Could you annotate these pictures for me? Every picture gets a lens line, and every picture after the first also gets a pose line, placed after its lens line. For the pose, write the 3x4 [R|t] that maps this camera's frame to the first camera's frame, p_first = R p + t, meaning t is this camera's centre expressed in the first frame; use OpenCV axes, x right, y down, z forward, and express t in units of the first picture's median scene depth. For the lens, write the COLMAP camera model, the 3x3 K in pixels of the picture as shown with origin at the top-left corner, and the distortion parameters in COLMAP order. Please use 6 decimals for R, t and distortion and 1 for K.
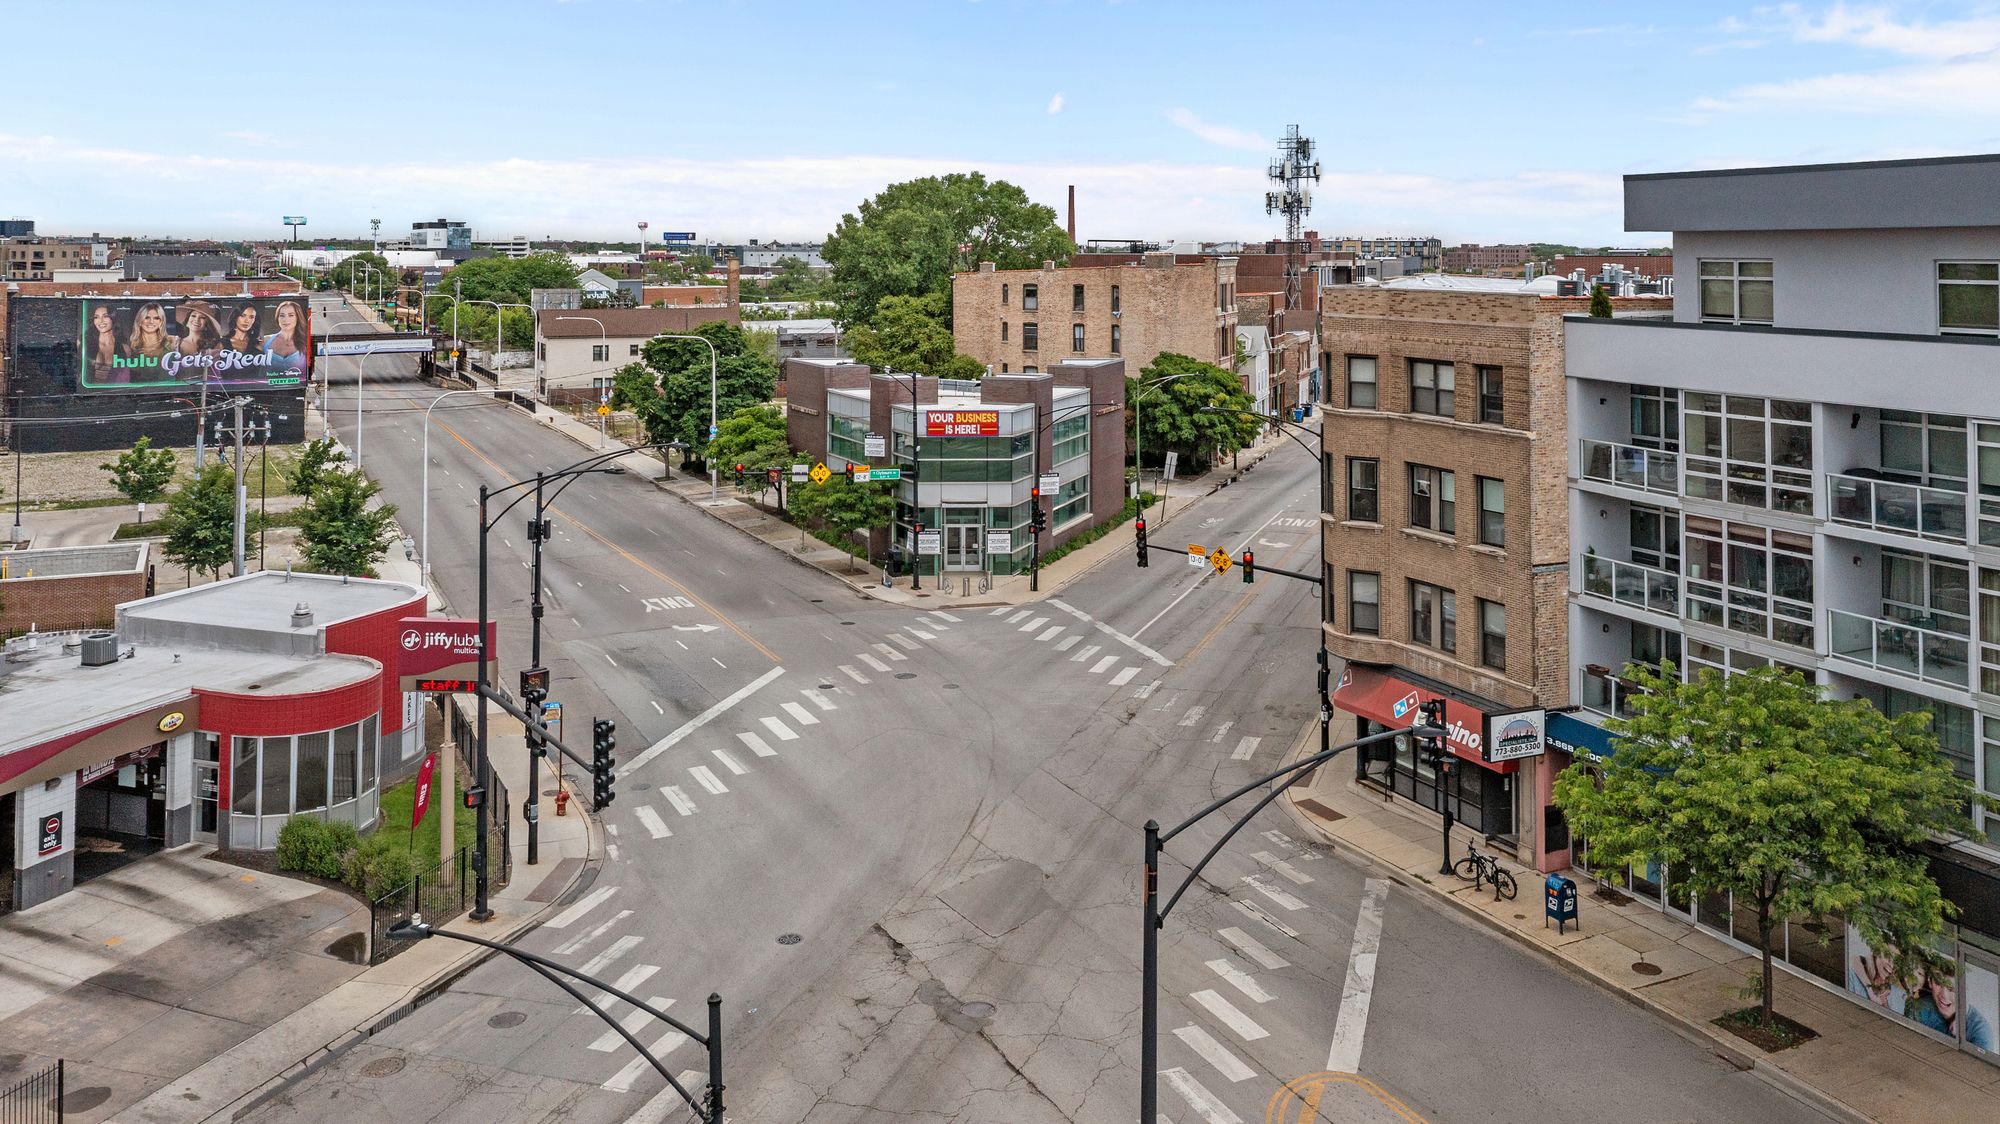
lens RADIAL K [[1638.4, 0, 995.7], [0, 1638.4, 236.8], [0, 0, 1]] dist [0.002984, -0.003129]
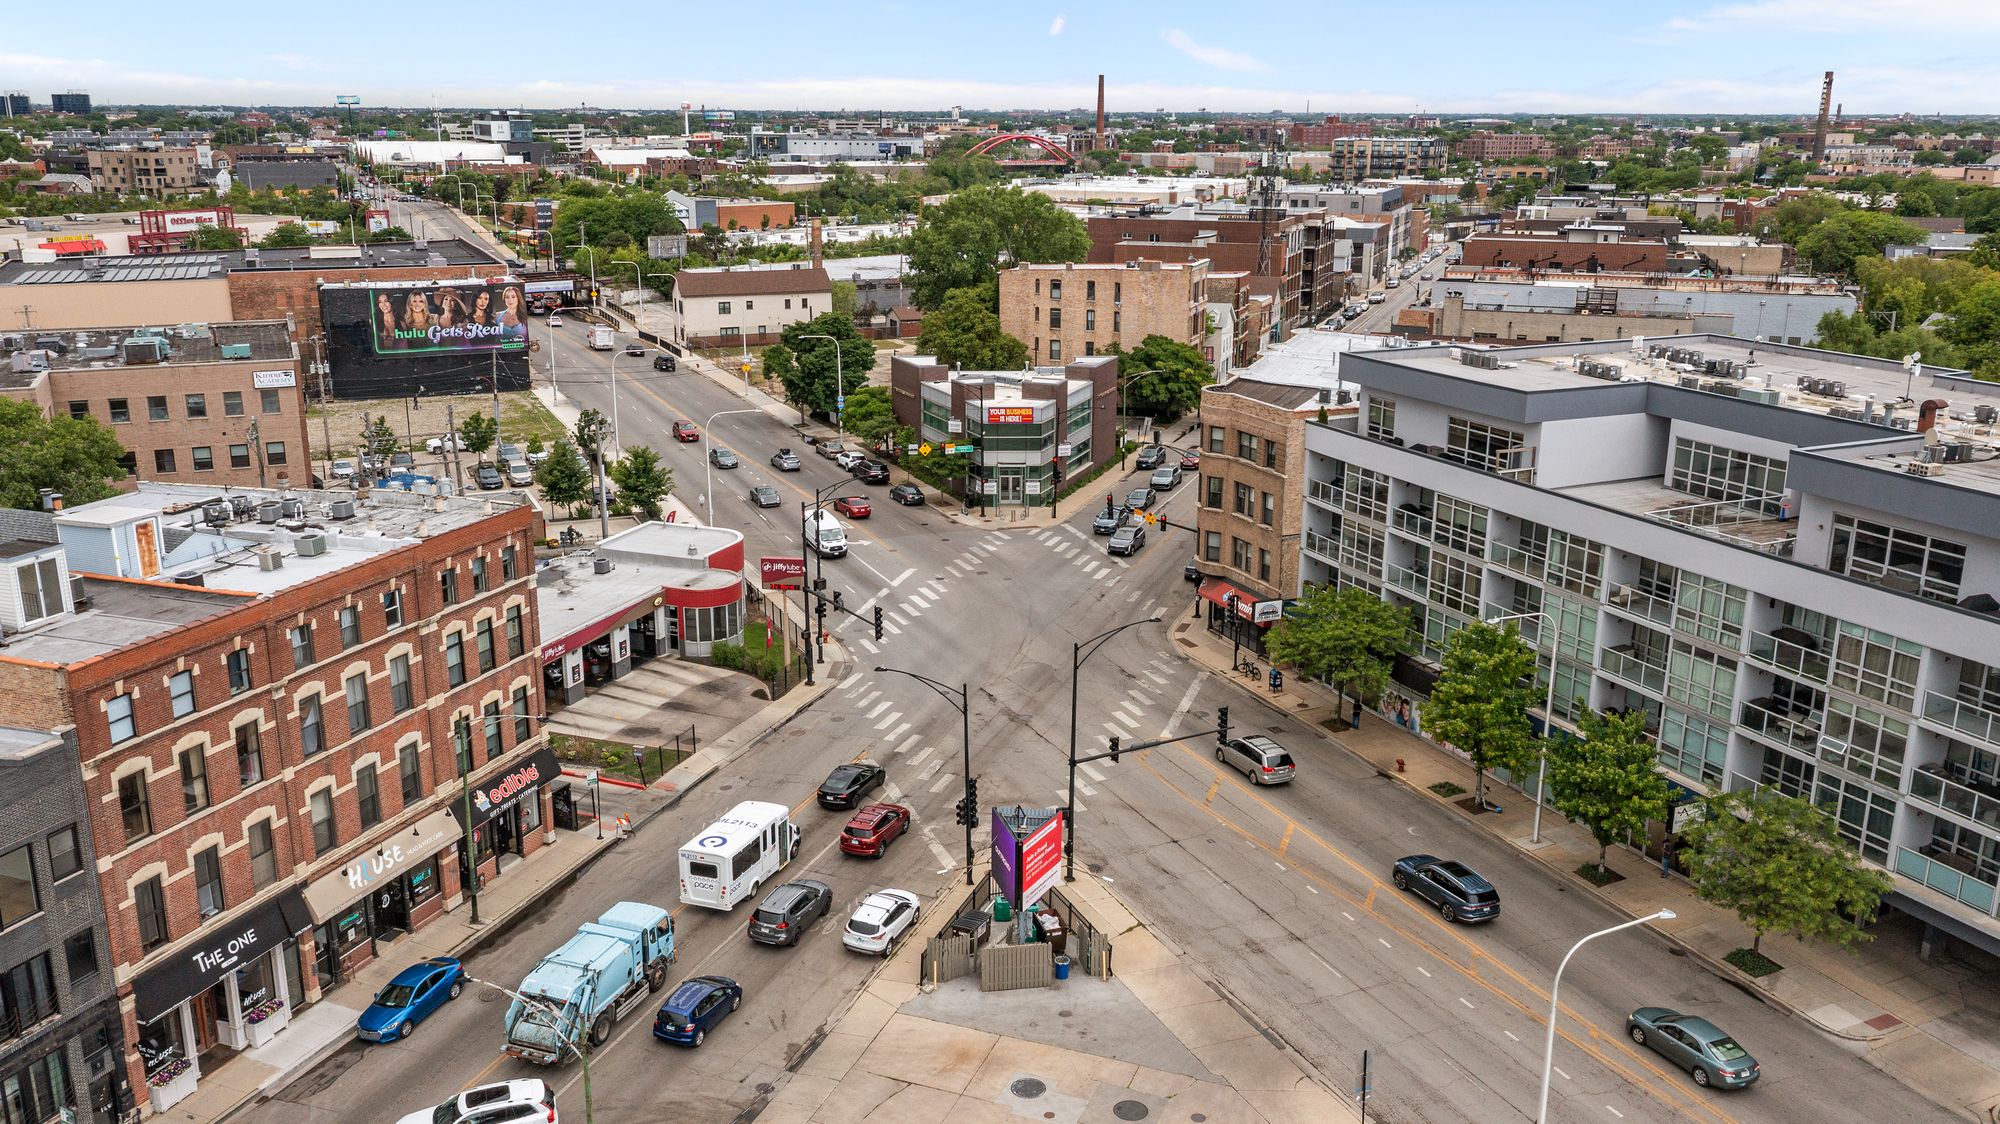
lens RADIAL K [[1606.1, 0, 1000.0], [0, 1606.1, 562.0], [0, 0, 1]] dist [-0.001896, -0.002900]
pose [[0.999867, 0.005261, -0.015413, -0.005623], [-0.000713, 0.959609, 0.281337, -0.192245], [0.016270, -0.281289, 0.959485, -0.555901]]
